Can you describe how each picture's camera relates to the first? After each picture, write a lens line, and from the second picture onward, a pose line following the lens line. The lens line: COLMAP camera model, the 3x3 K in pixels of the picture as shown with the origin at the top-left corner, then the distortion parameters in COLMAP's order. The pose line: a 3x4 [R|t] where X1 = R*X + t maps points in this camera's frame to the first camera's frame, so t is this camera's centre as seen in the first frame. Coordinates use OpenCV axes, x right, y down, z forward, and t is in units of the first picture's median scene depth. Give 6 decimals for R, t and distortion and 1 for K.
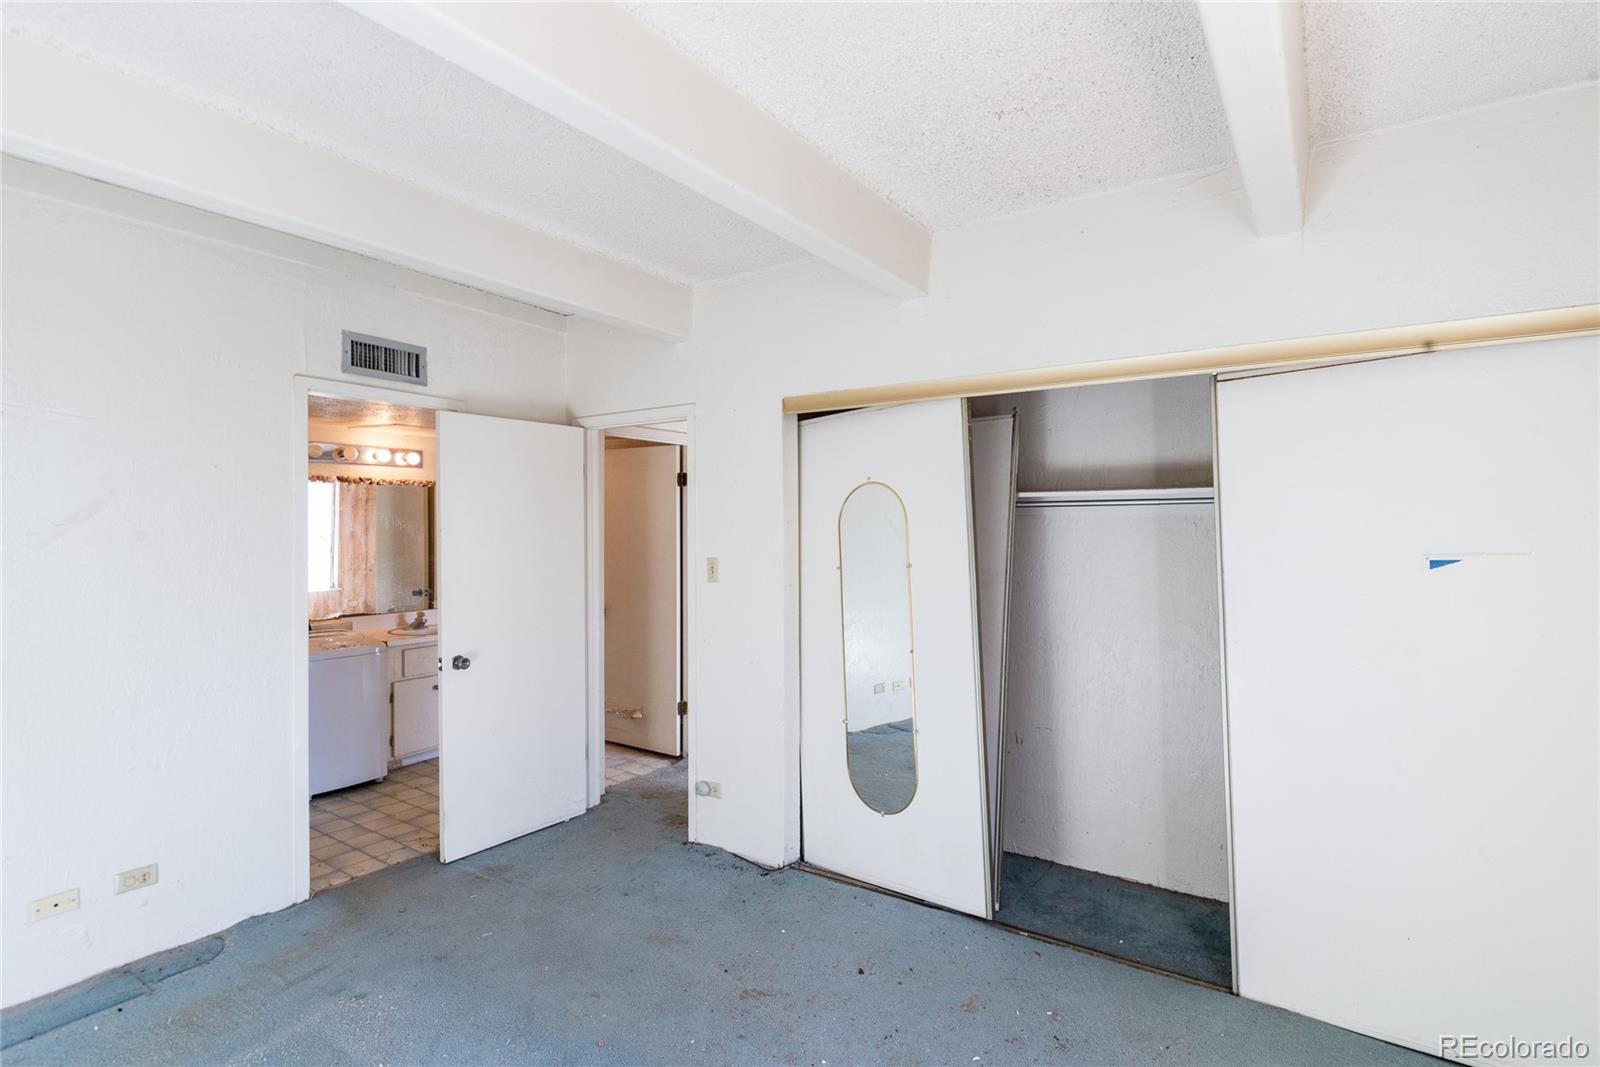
lens RADIAL K [[787.9, 0, 806.7], [0, 787.9, 542.5], [0, 0, 1]] dist [0.000524, 0.002681]
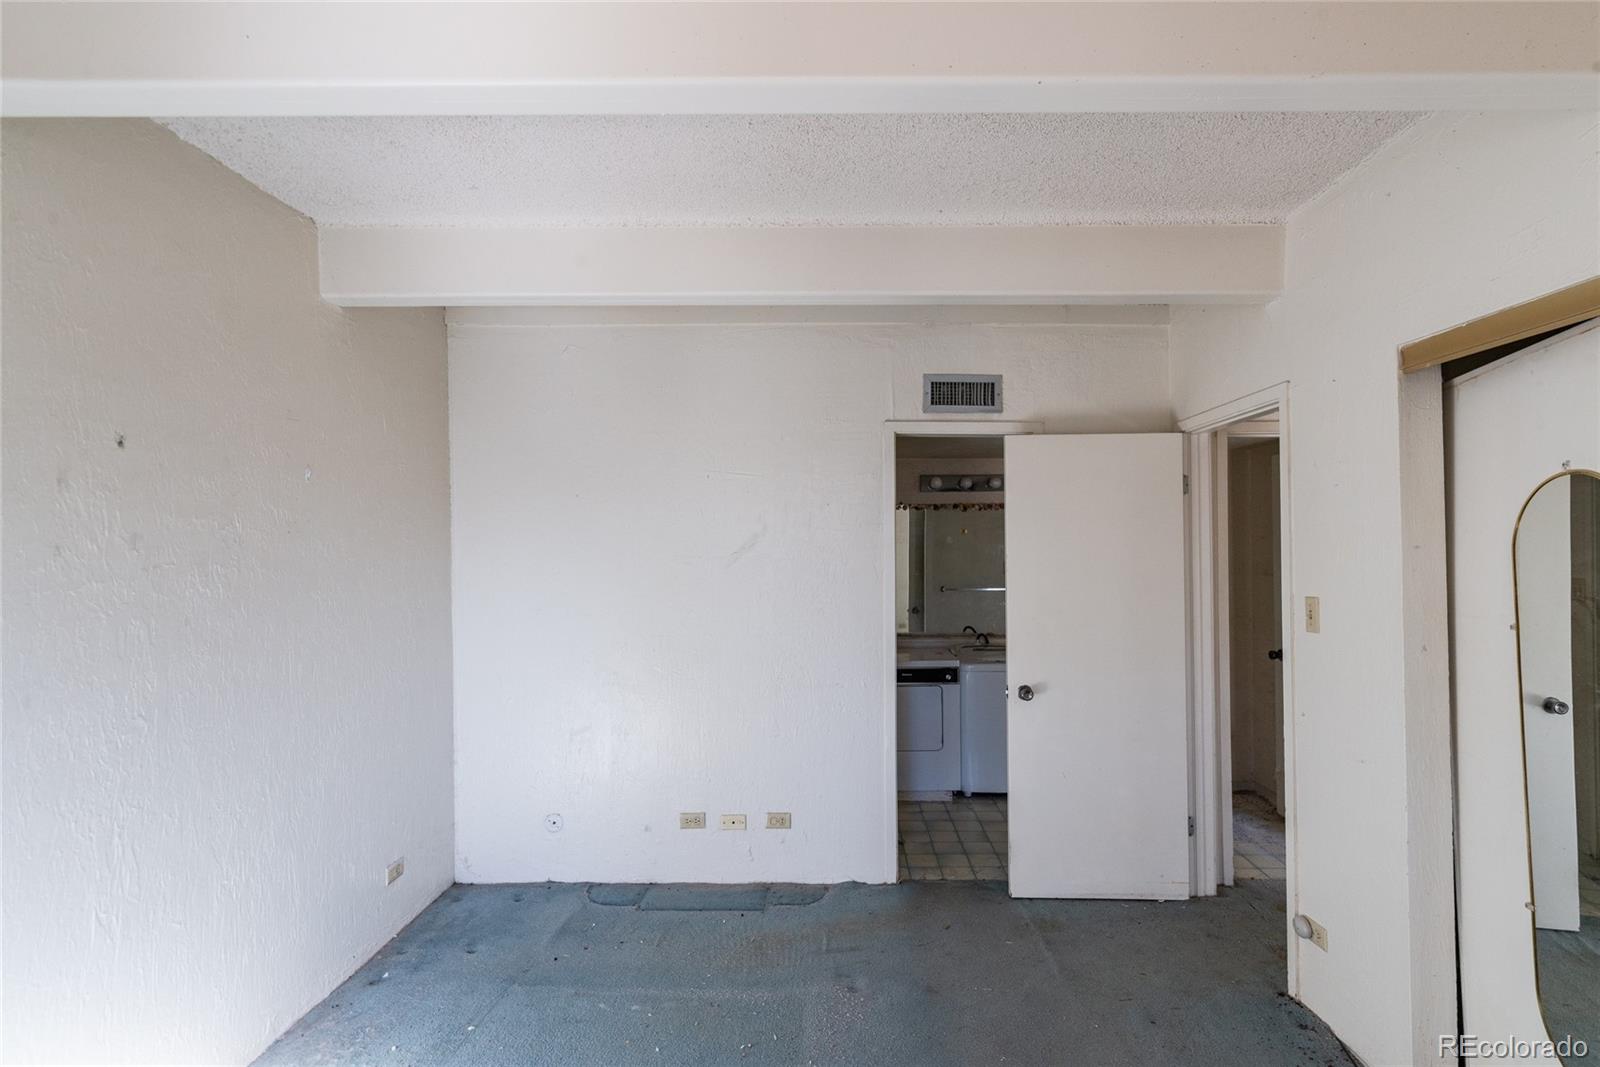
lens RADIAL K [[777.0, 0, 823.2], [0, 777.0, 541.0], [0, 0, 1]] dist [-0.001521, 0.000300]
pose [[0.550583, -0.011329, -0.834704, 0.221052], [-0.010446, 0.999736, -0.020459, -0.011791], [0.834715, 0.019983, 0.550319, 0.268086]]
